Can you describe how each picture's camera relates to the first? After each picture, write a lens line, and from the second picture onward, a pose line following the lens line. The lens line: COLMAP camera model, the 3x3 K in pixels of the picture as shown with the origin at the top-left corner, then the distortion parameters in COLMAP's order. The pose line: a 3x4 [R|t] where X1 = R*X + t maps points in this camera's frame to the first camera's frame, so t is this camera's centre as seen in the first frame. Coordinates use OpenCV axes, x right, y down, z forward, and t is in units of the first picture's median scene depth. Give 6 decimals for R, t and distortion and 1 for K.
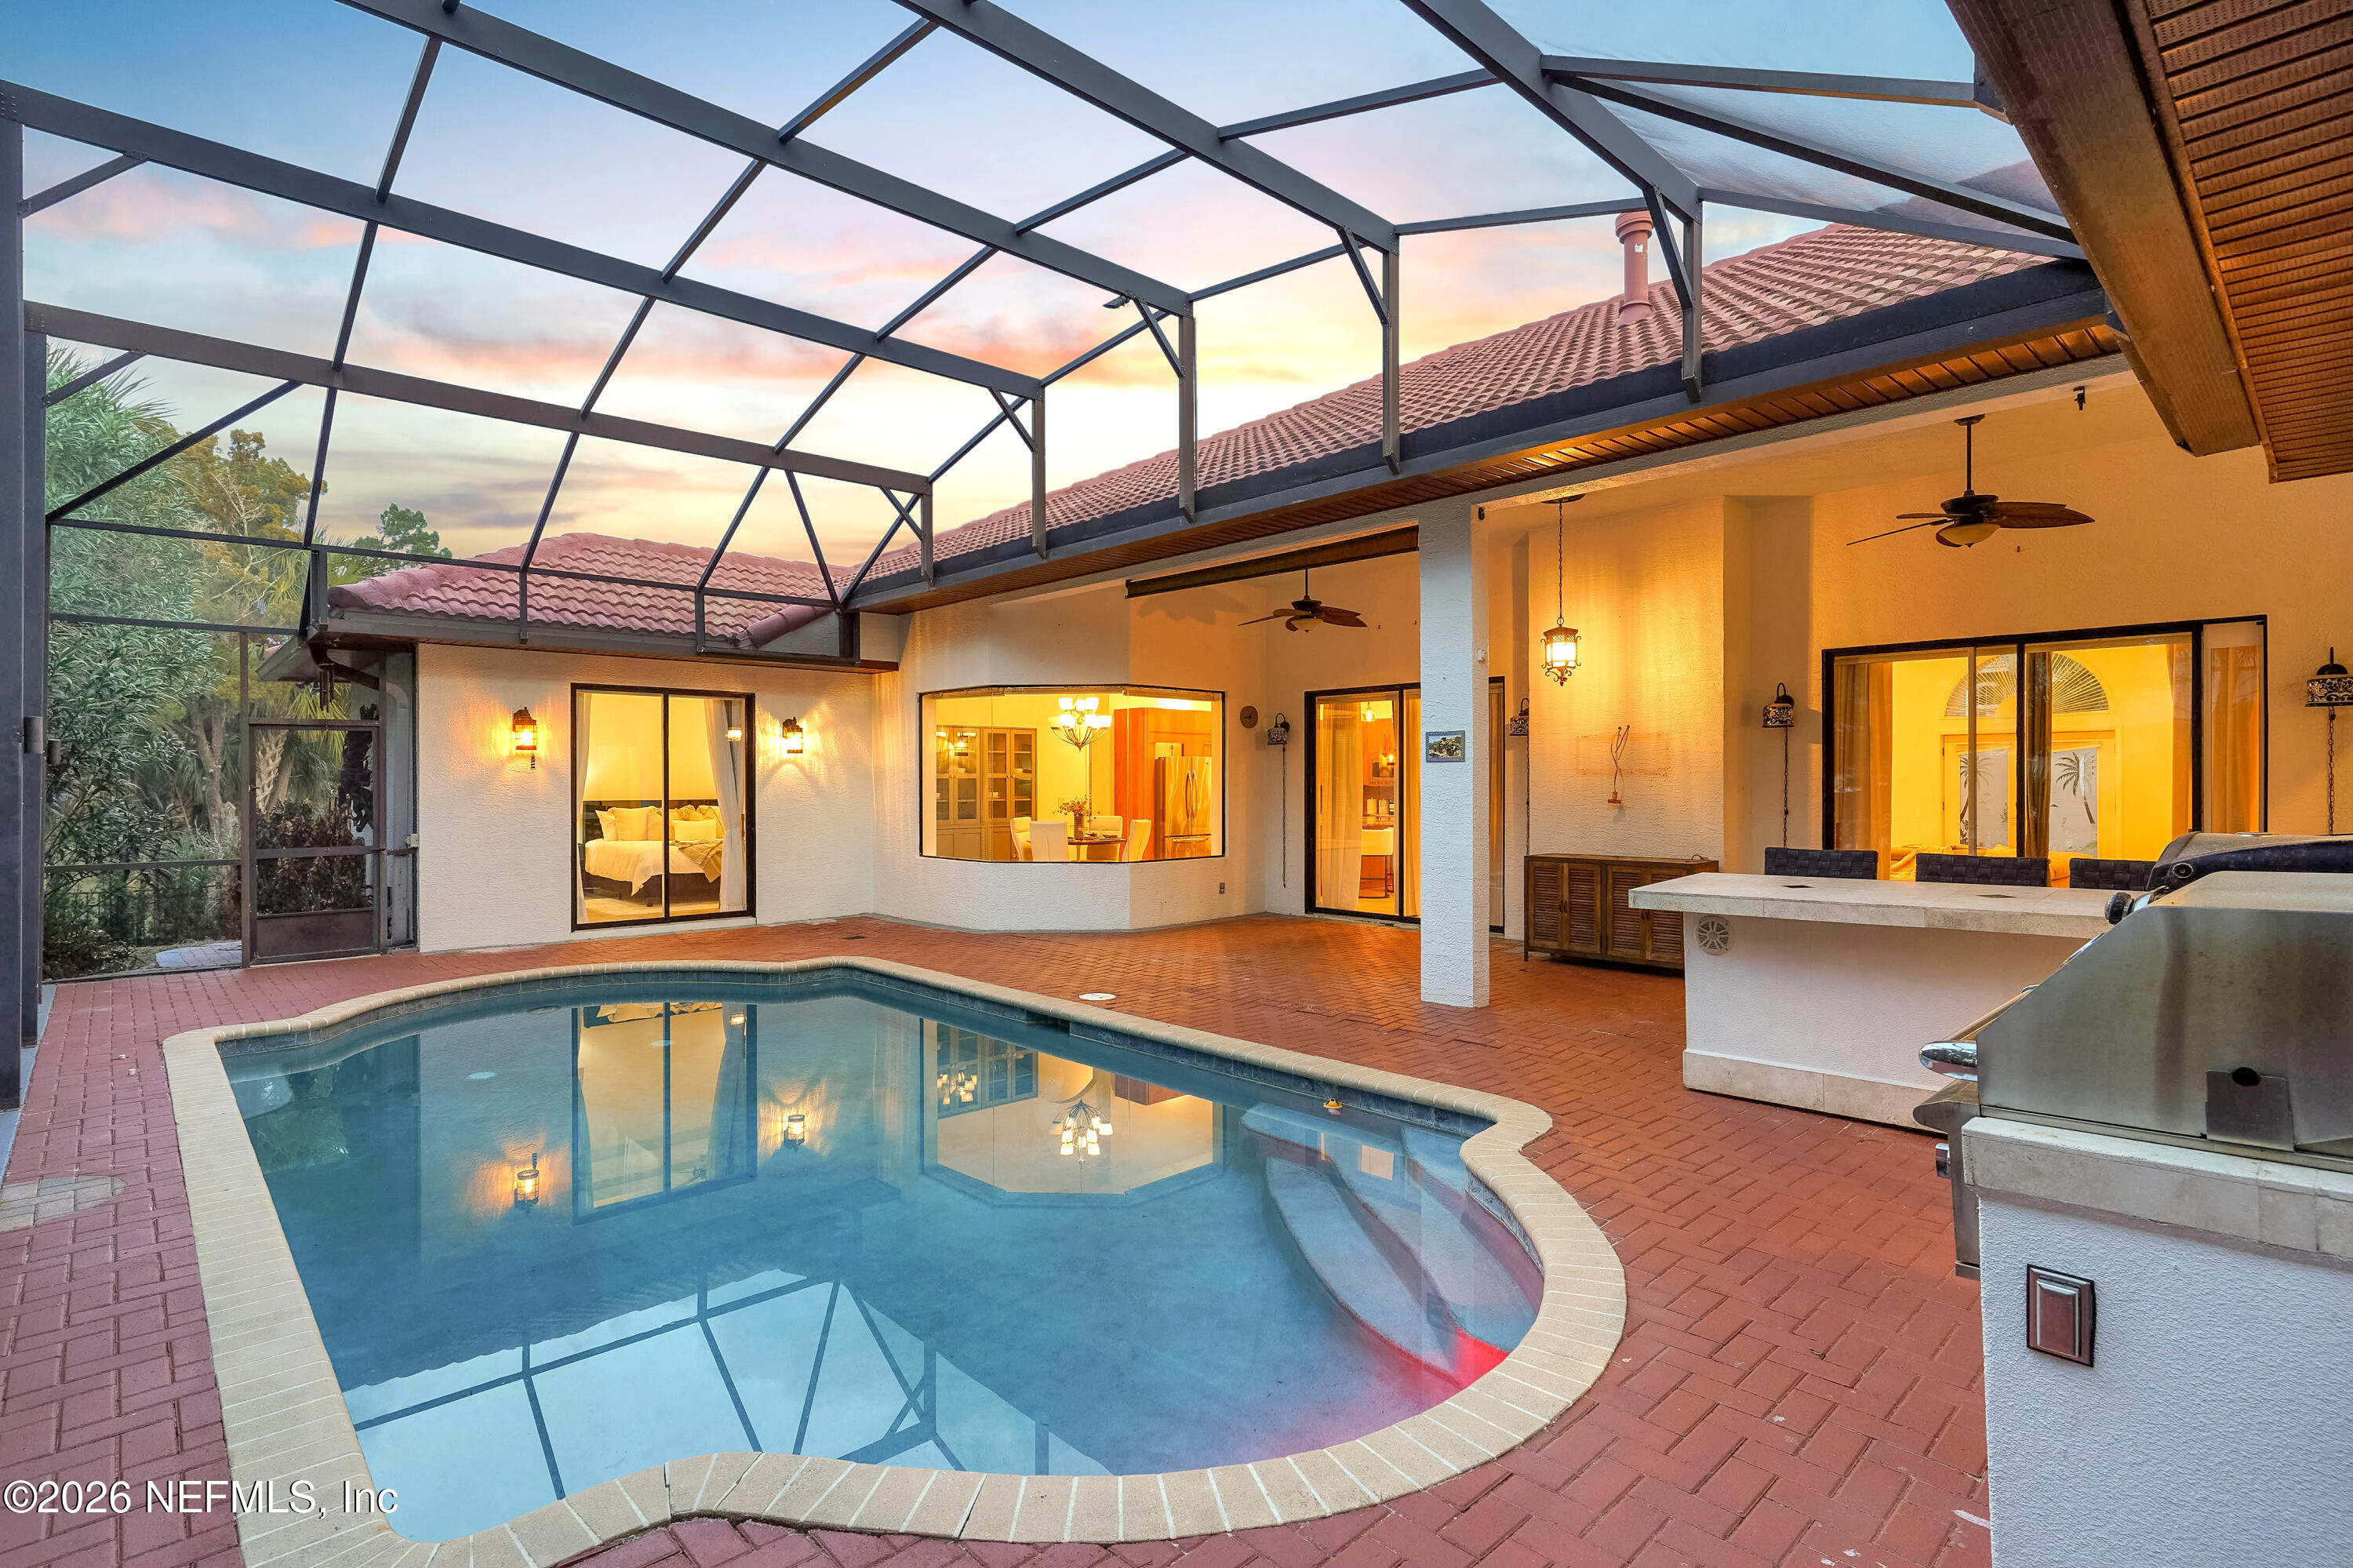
lens RADIAL K [[1136.8, 0, 1175.8], [0, 1136.8, 773.2], [0, 0, 1]] dist [-0.004318, 0.002846]
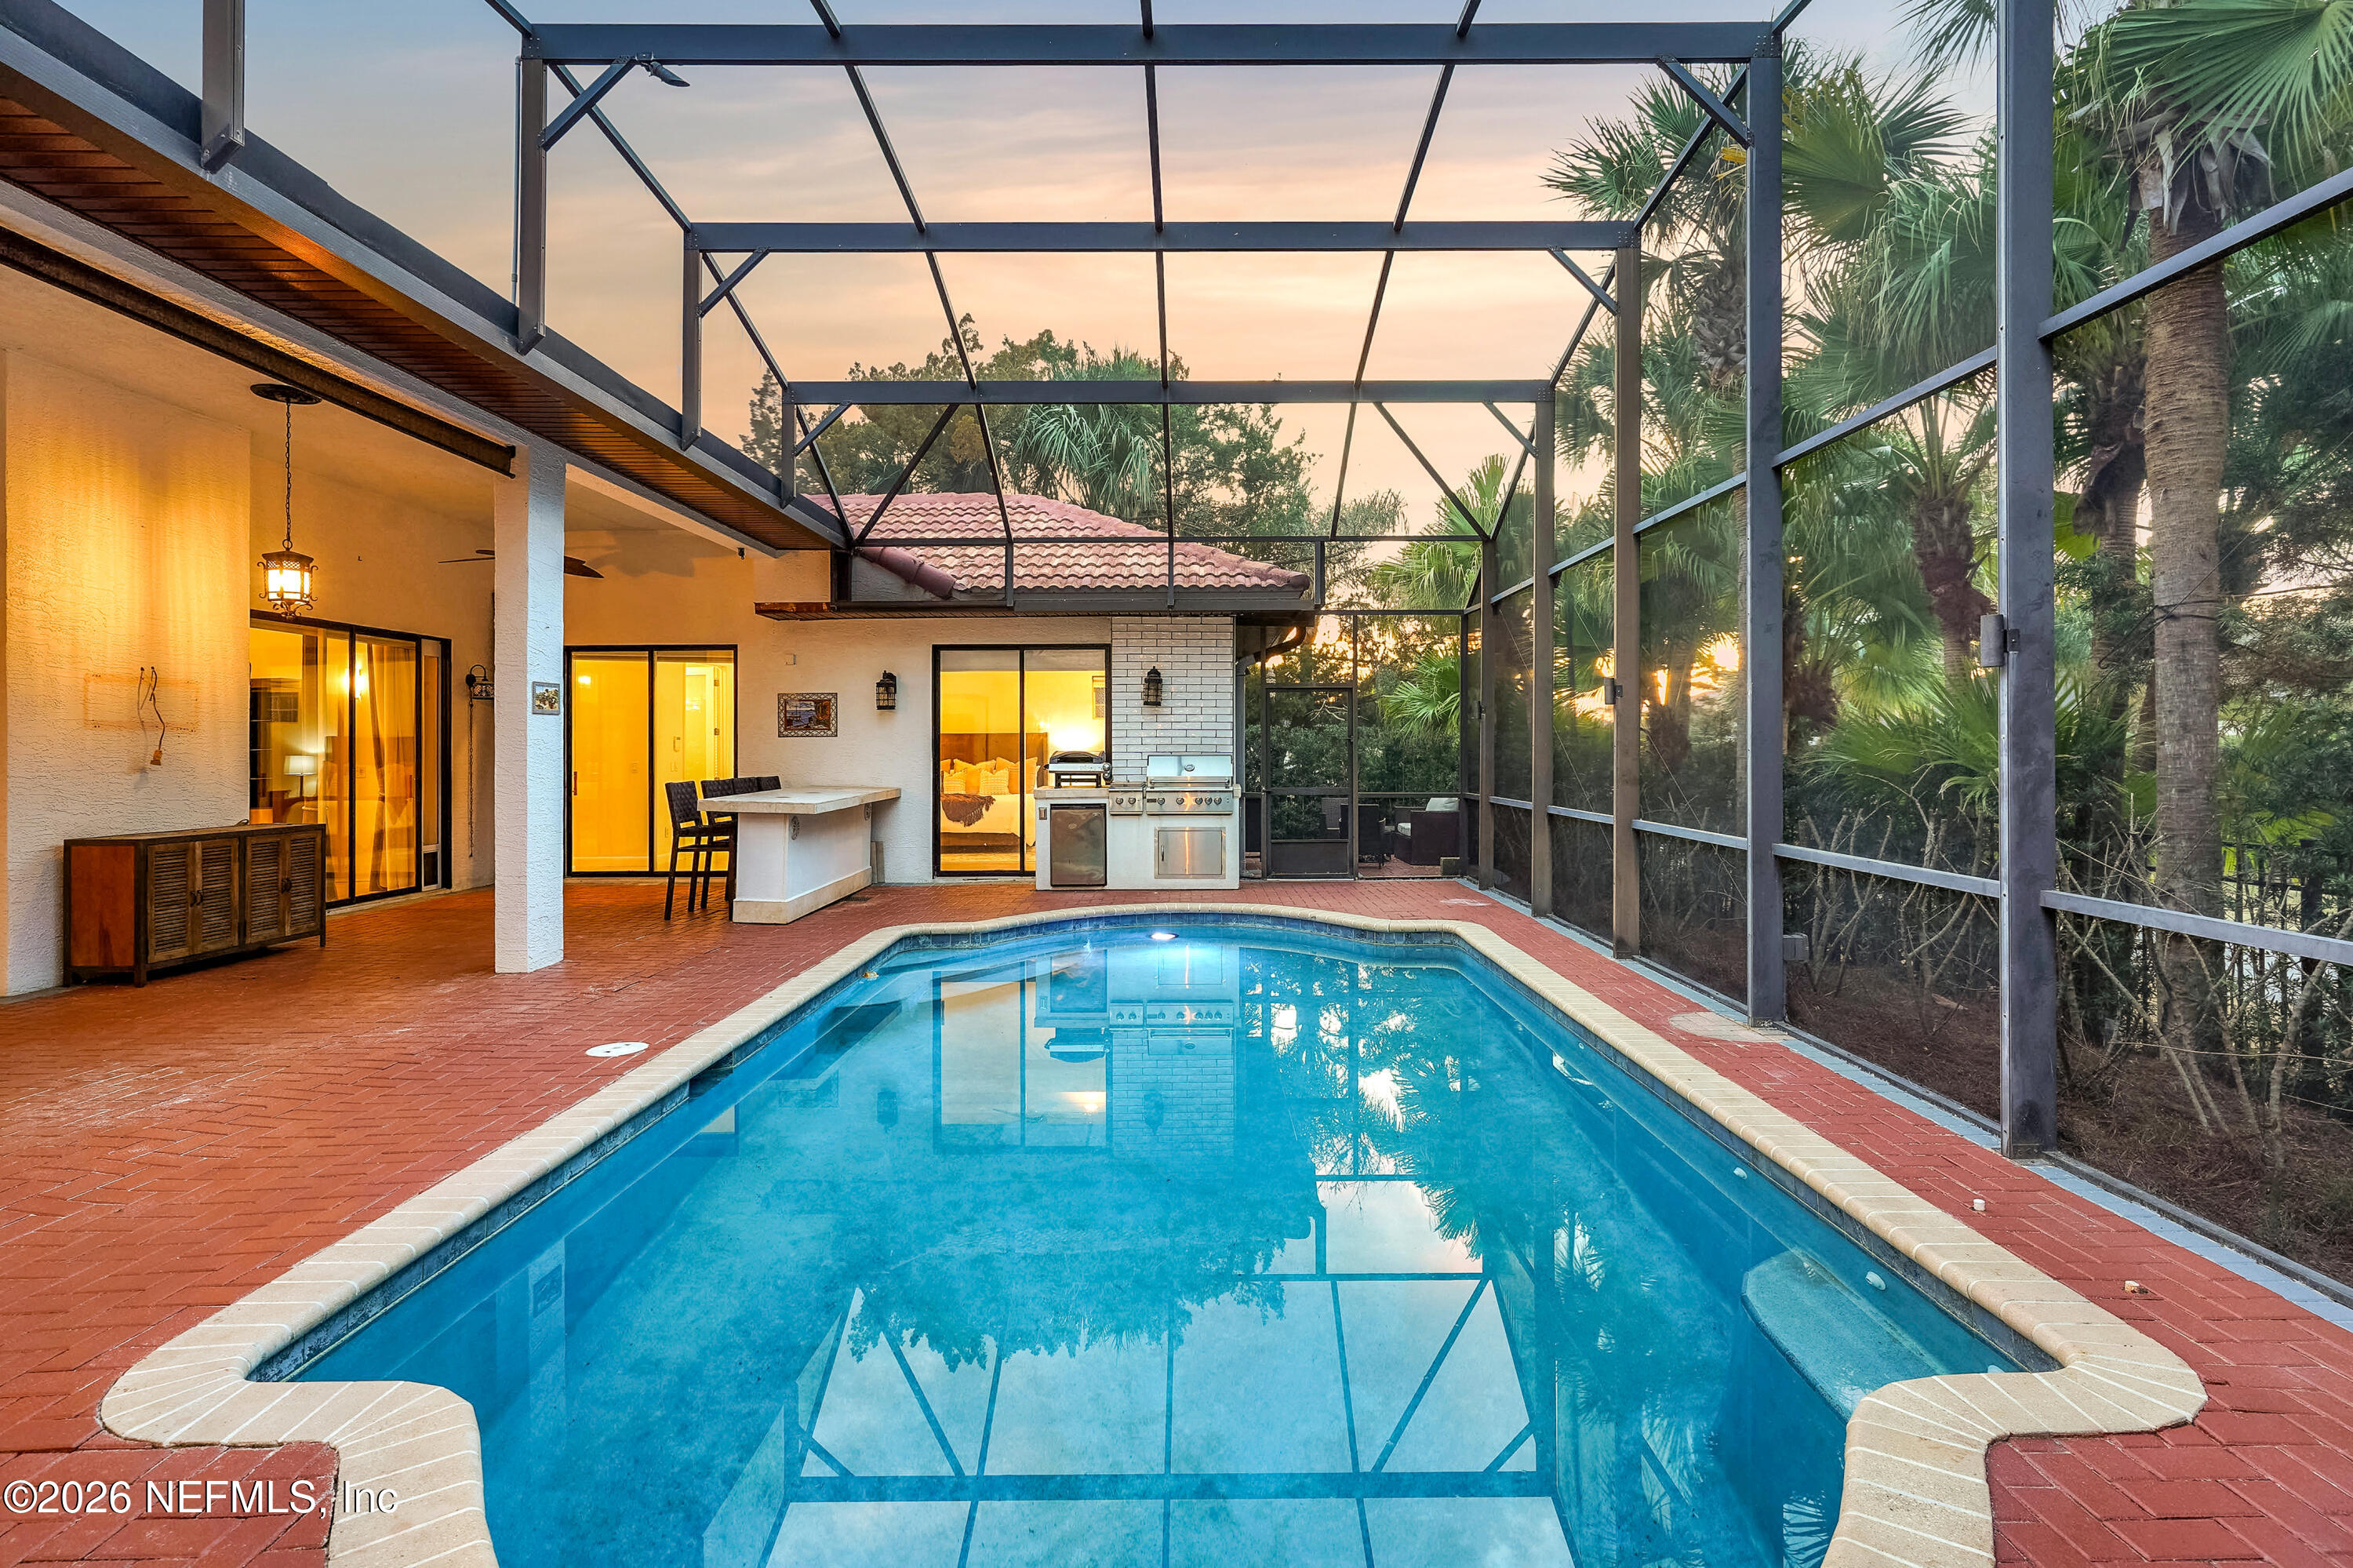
lens RADIAL K [[1136.8, 0, 1206.6], [0, 1136.8, 751.6], [0, 0, 1]] dist [-0.004318, 0.002846]
pose [[-0.742955, 0.003584, 0.669331, -0.688407], [0.003079, 0.999993, -0.001937, 0.021109], [-0.669334, 0.000622, -0.742962, 1.115205]]
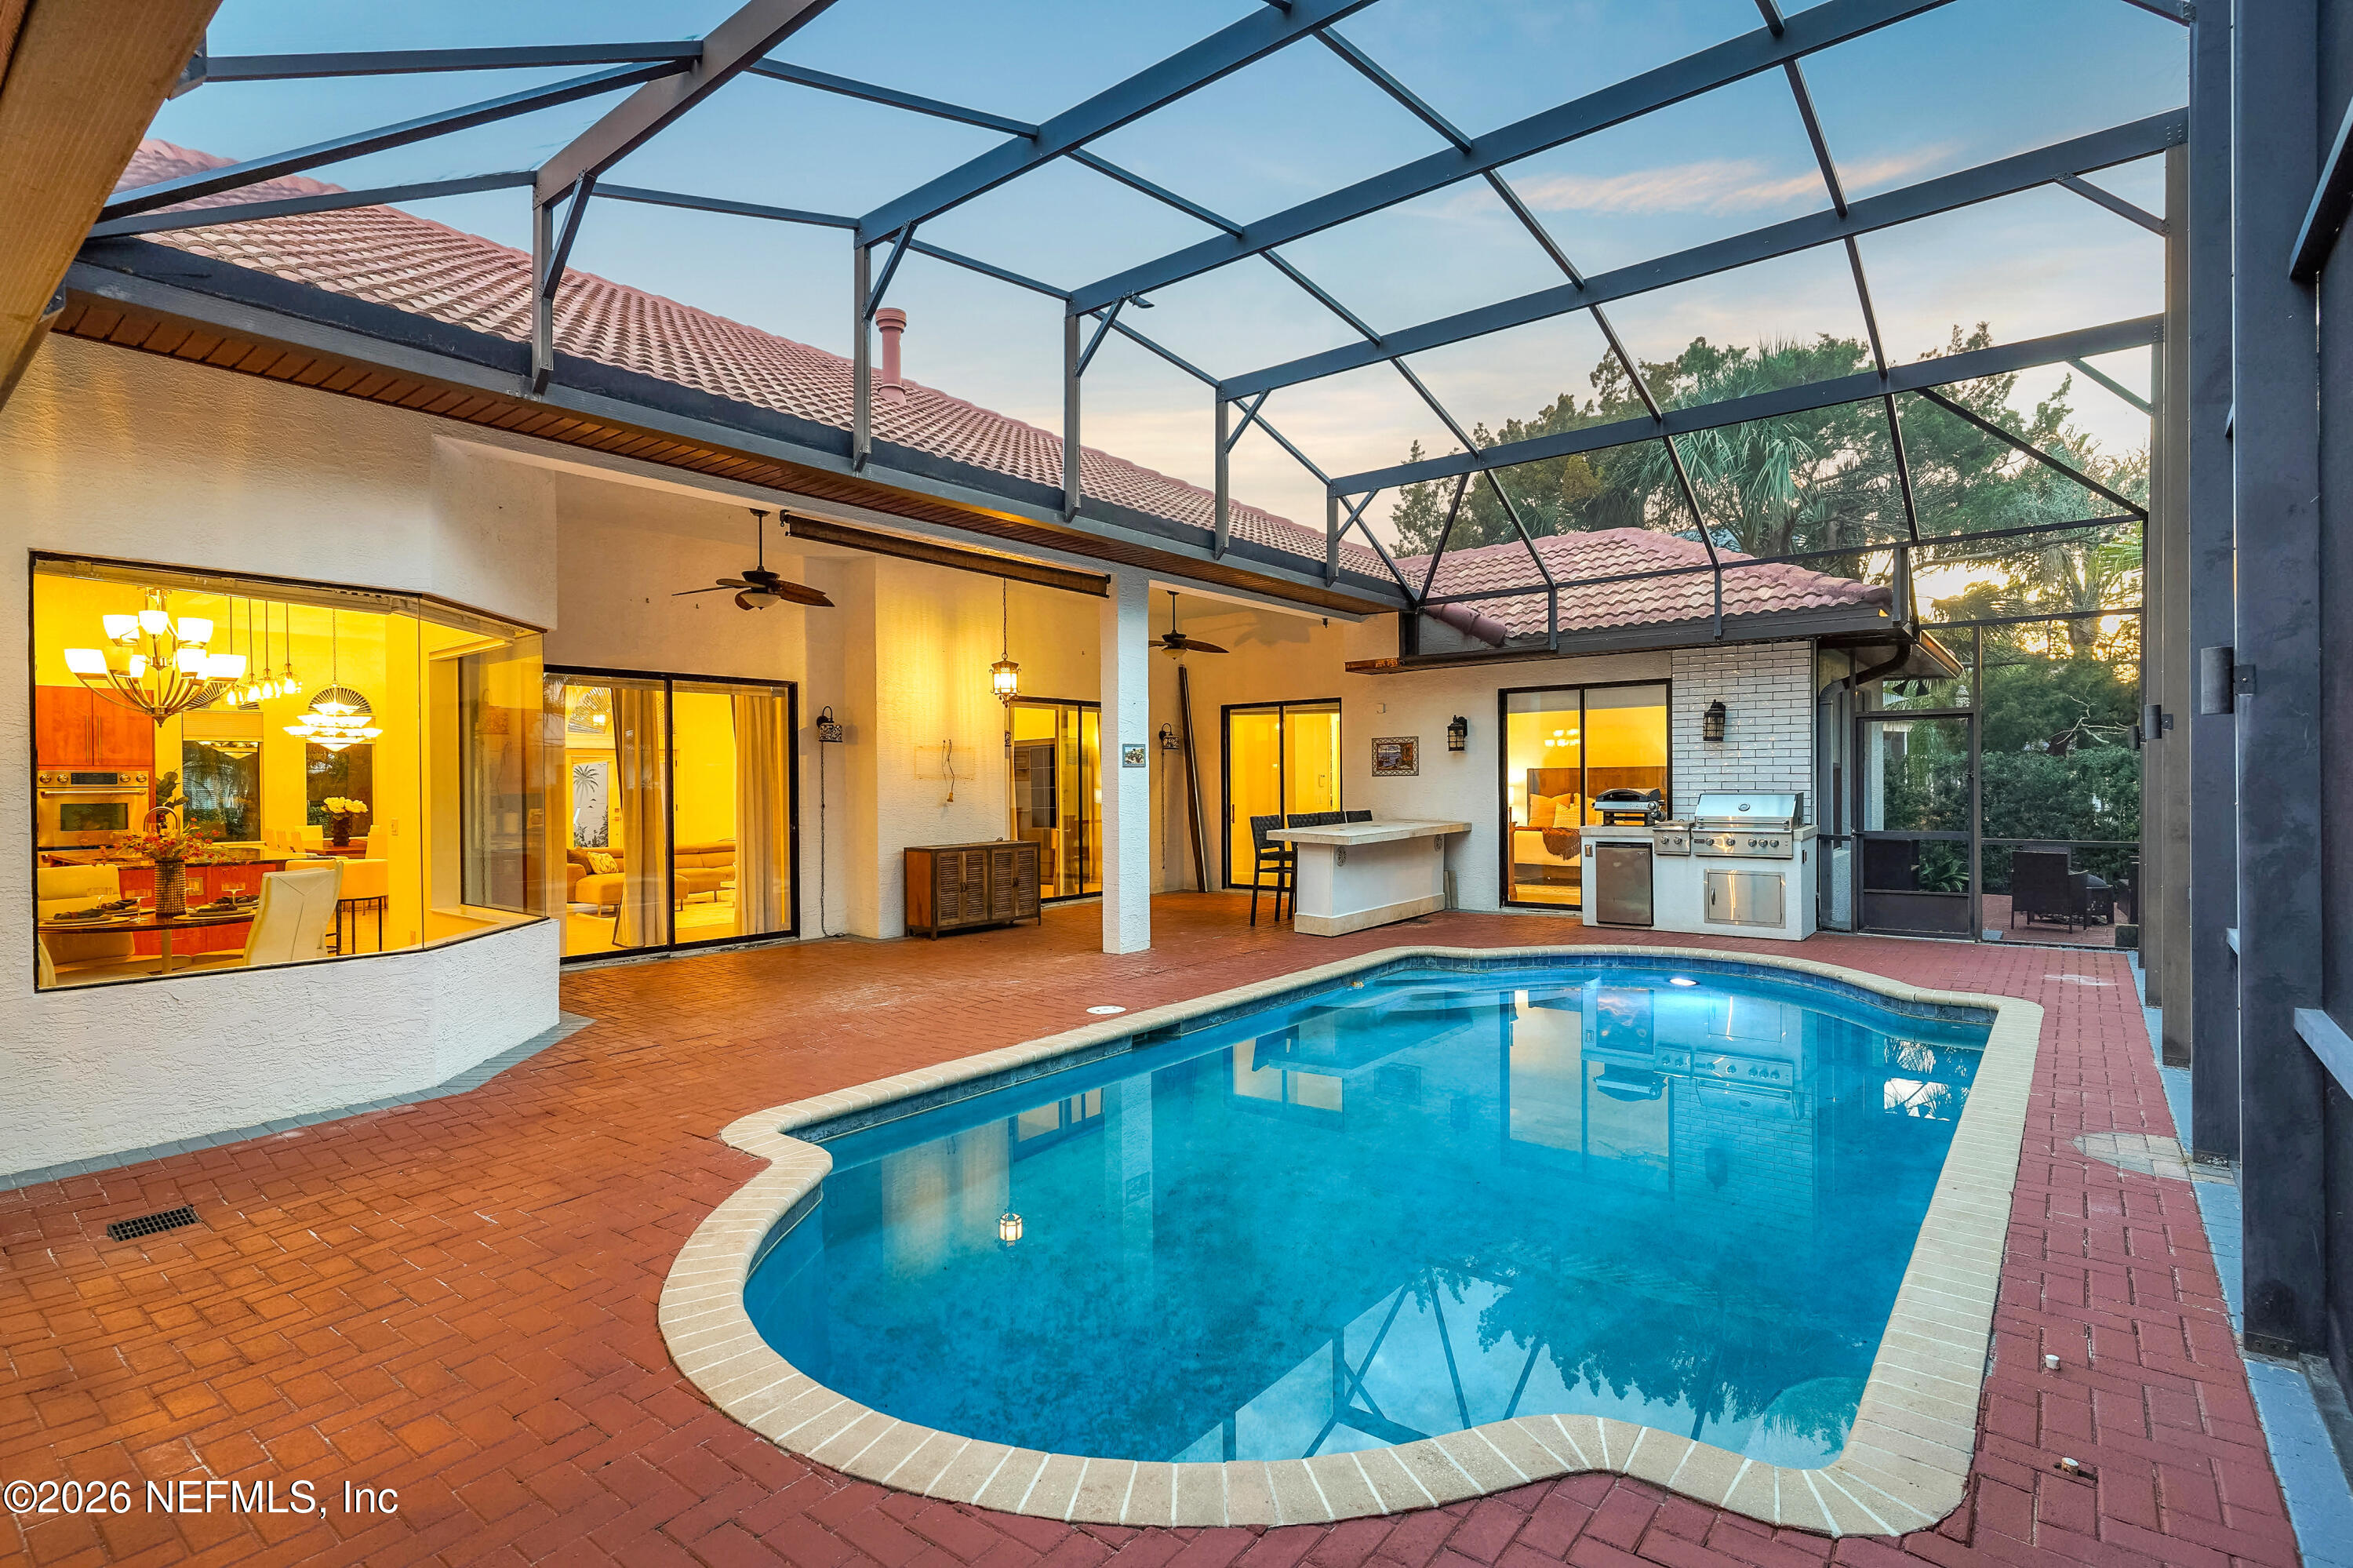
lens RADIAL K [[1136.8, 0, 1183.9], [0, 1136.8, 788.5], [0, 0, 1]] dist [-0.004318, 0.002846]
pose [[-0.157976, -0.003350, 0.987437, -0.894573], [0.007383, 0.999962, 0.004574, 0.007950], [-0.987415, 0.008013, -0.157946, 0.959763]]
